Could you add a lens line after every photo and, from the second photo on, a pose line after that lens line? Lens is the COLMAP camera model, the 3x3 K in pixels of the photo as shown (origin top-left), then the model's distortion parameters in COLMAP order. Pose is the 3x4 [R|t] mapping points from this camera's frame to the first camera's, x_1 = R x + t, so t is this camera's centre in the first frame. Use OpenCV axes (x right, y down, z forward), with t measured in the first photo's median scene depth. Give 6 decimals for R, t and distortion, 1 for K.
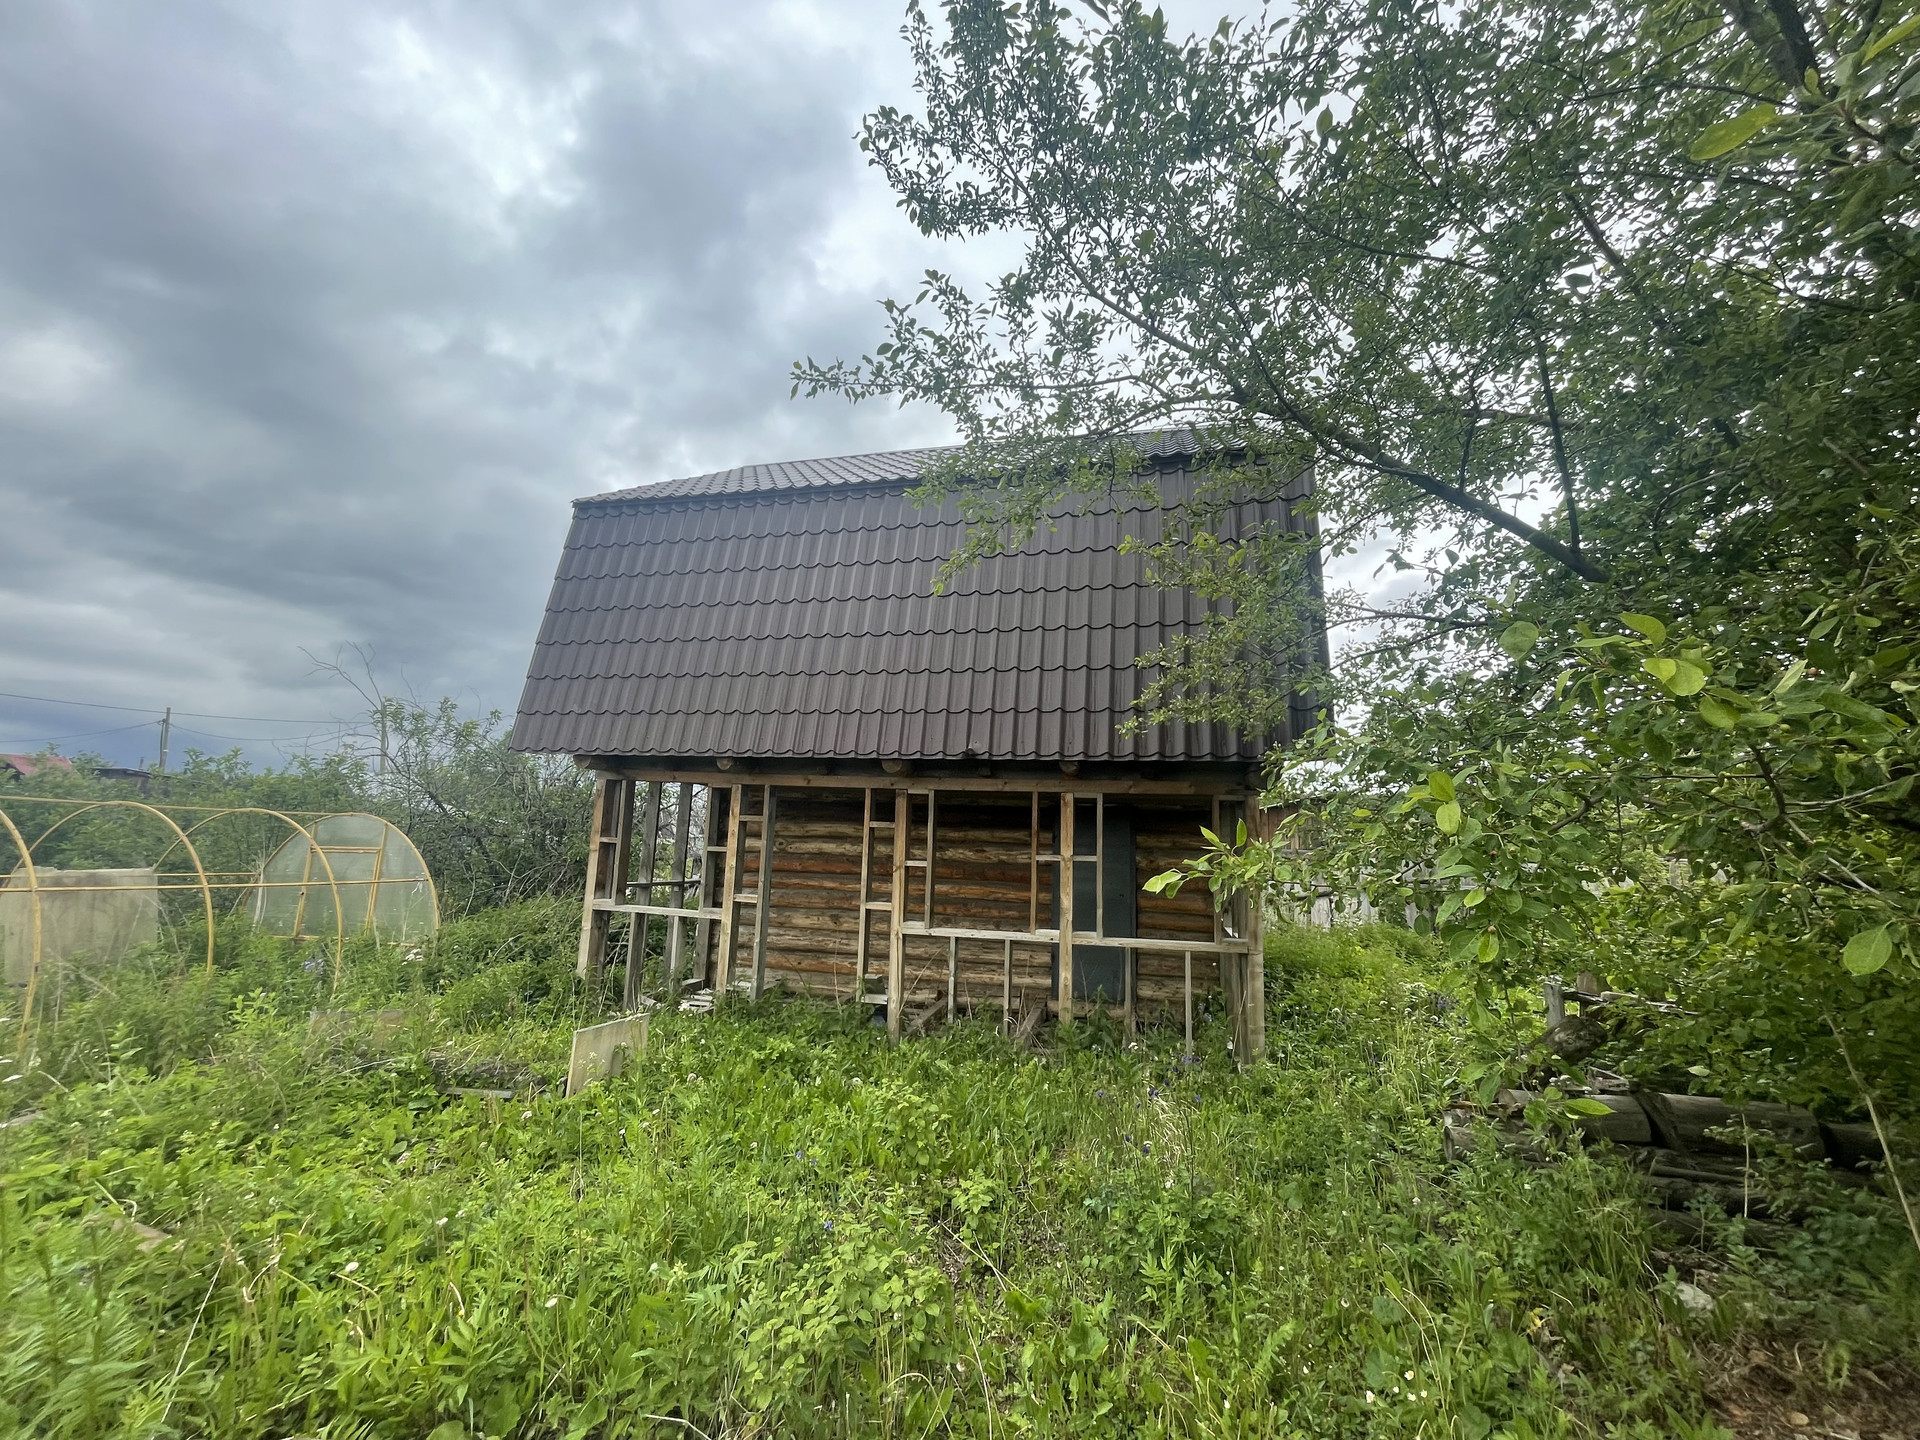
lens RADIAL K [[768.1, 0, 963.1], [0, 768.1, 724.5], [0, 0, 1]] dist [-0.000207, -0.000008]
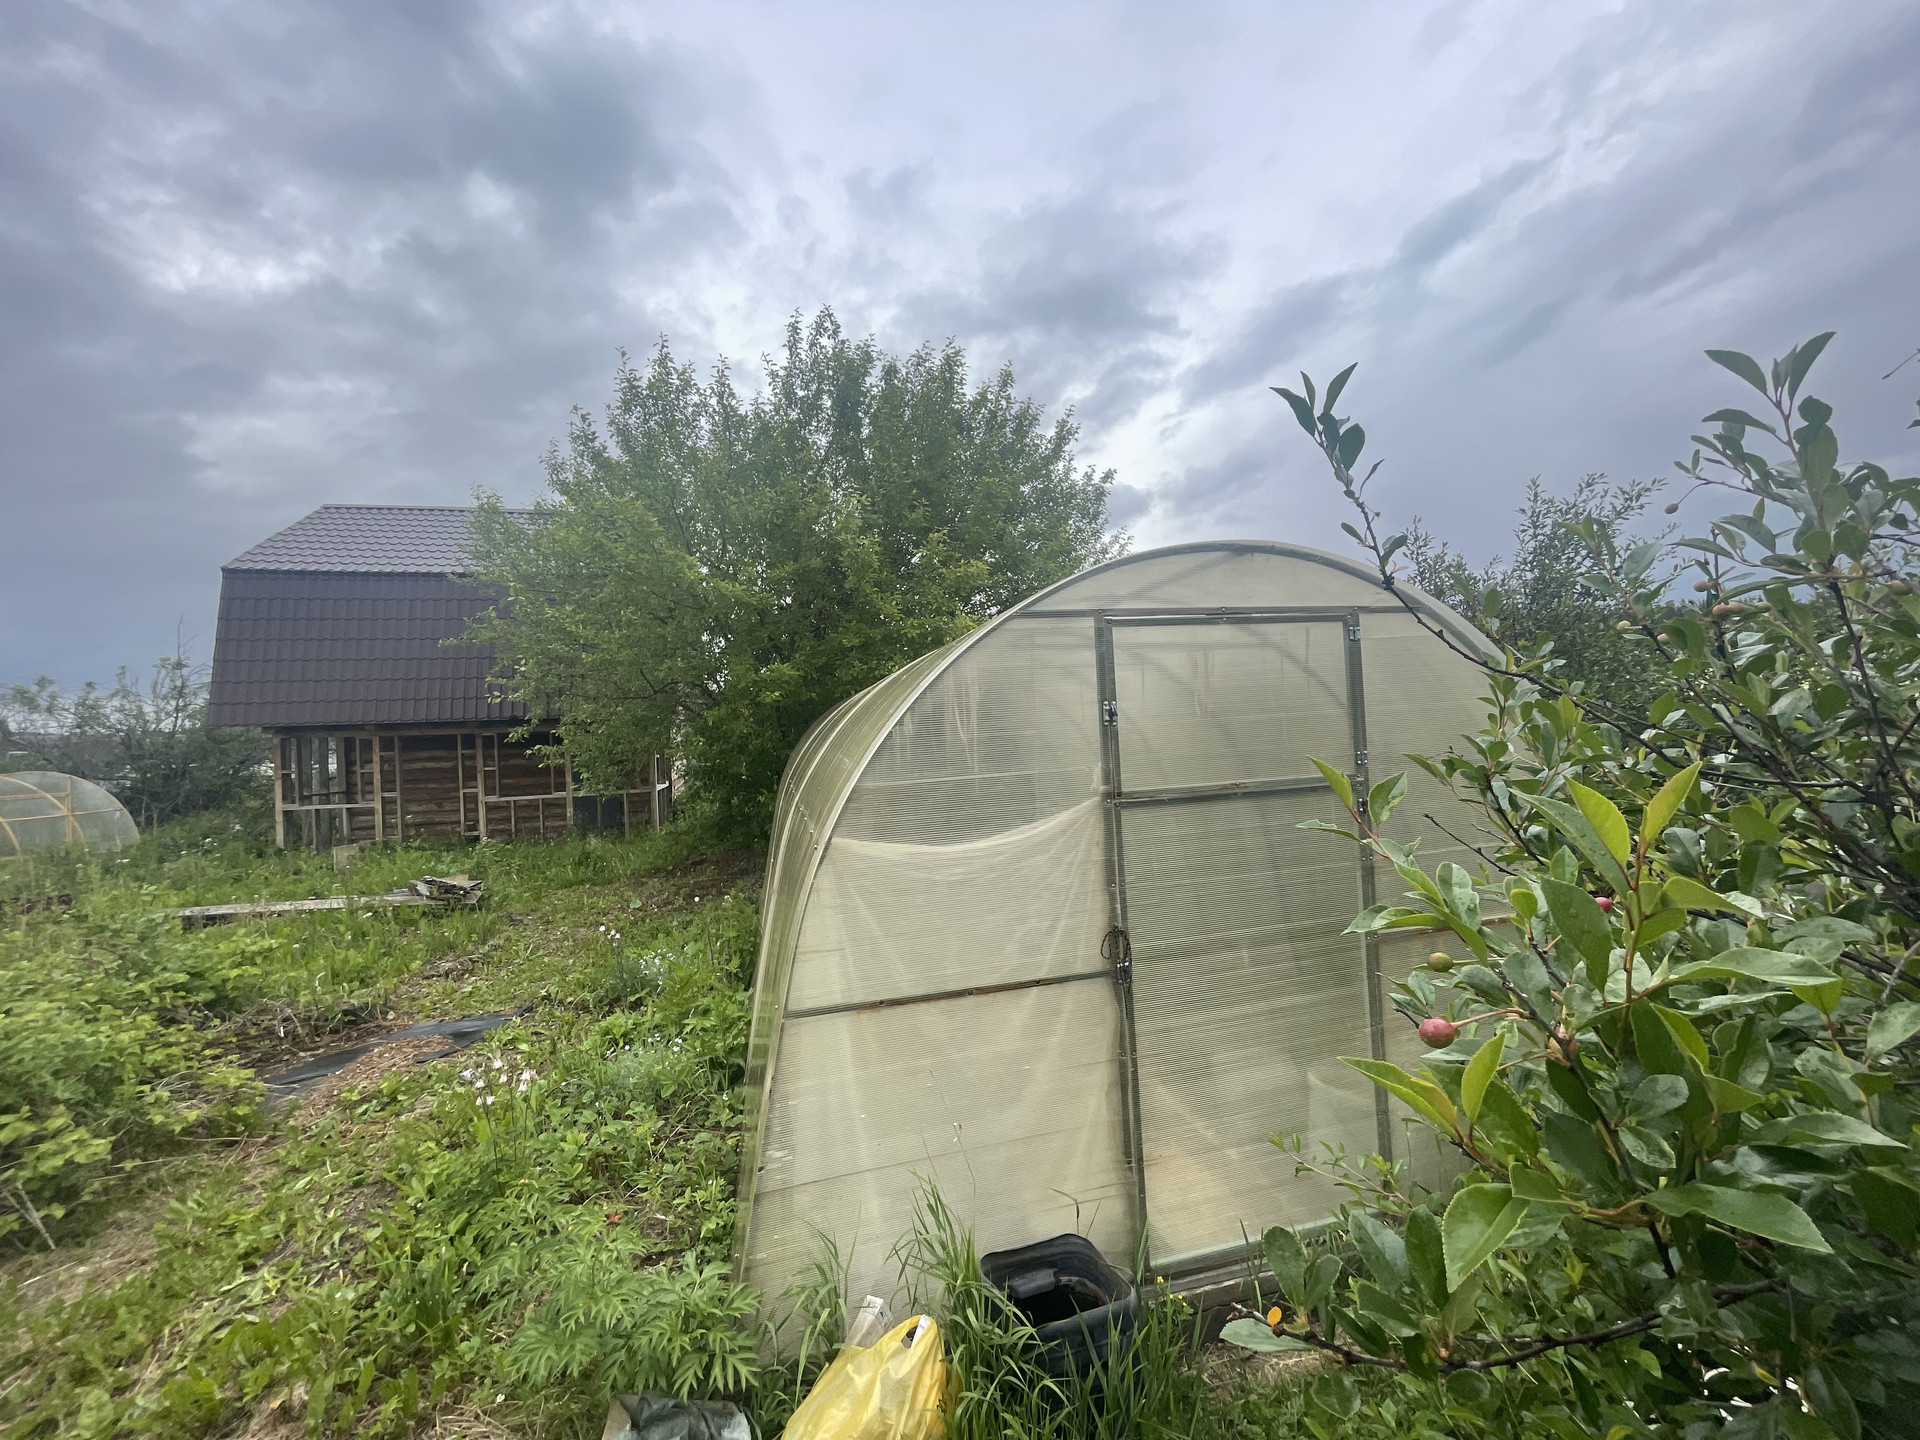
lens RADIAL K [[768.1, 0, 961.2], [0, 768.1, 718.5], [0, 0, 1]] dist [-0.000207, -0.000008]
pose [[0.881905, -0.064557, 0.466986, 0.098177], [-0.000326, 0.990495, 0.137545, -0.229418], [-0.471427, -0.121454, 0.873502, -1.345393]]
